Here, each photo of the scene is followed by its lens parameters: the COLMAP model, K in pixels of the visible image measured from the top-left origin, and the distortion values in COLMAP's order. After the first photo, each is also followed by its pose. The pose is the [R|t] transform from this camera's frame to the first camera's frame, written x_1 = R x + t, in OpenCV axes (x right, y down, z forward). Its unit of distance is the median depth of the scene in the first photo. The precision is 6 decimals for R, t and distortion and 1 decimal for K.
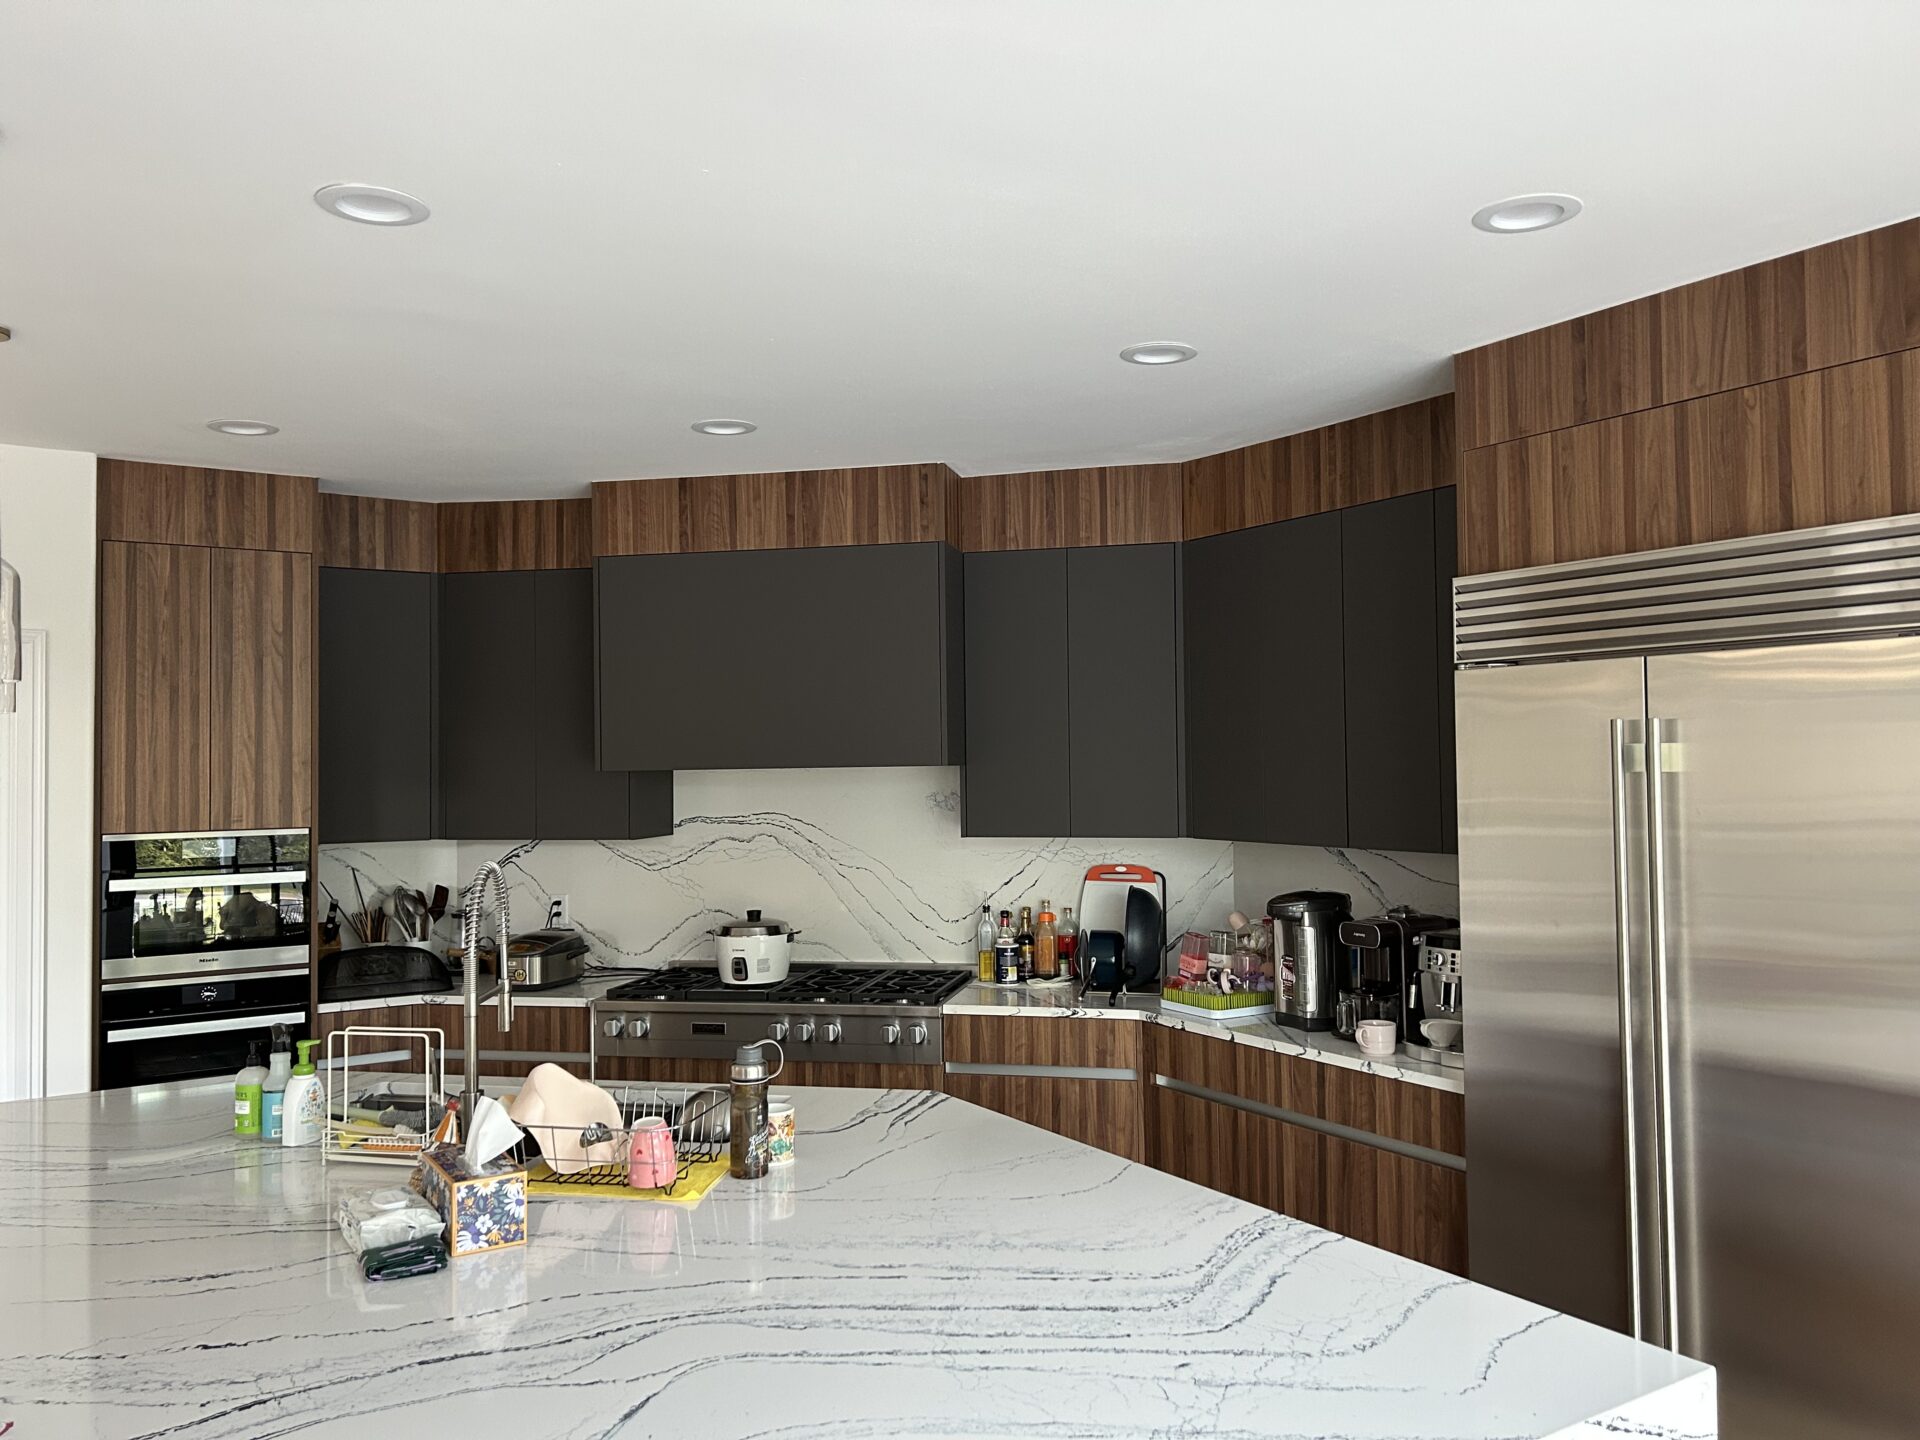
lens RADIAL K [[1449.4, 0, 966.2], [0, 1449.4, 713.4], [0, 0, 1]] dist [0.061478, -0.068710]
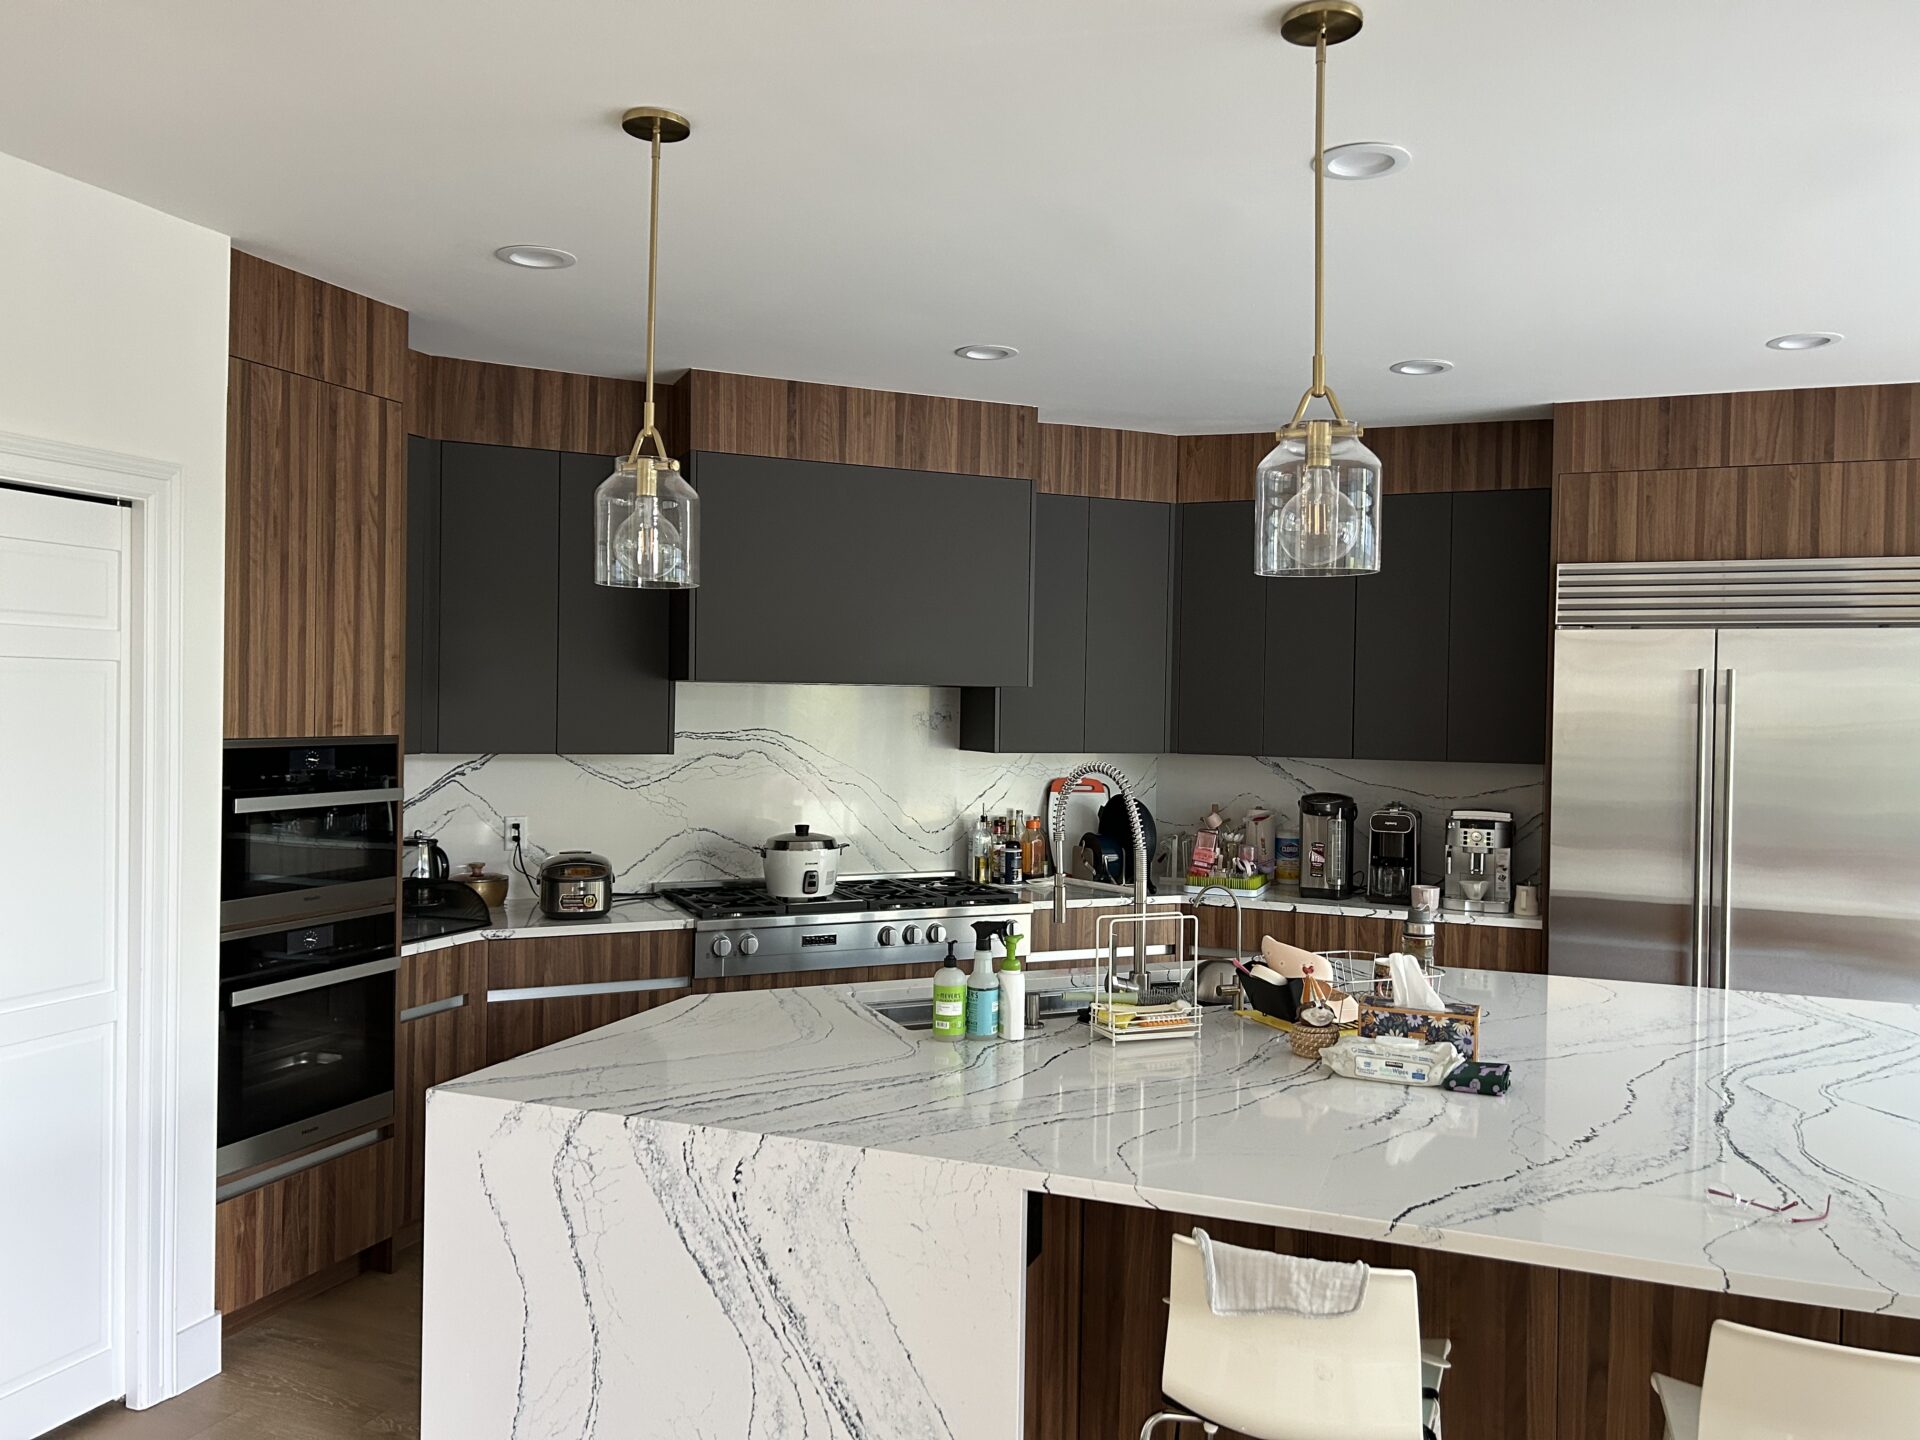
lens RADIAL K [[1449.4, 0, 968.0], [0, 1449.4, 721.6], [0, 0, 1]] dist [0.061478, -0.068710]
pose [[0.801902, 0.017367, 0.597203, -0.700844], [-0.046604, 0.998350, 0.033546, 0.027898], [-0.595635, -0.054733, 0.801388, 0.146709]]
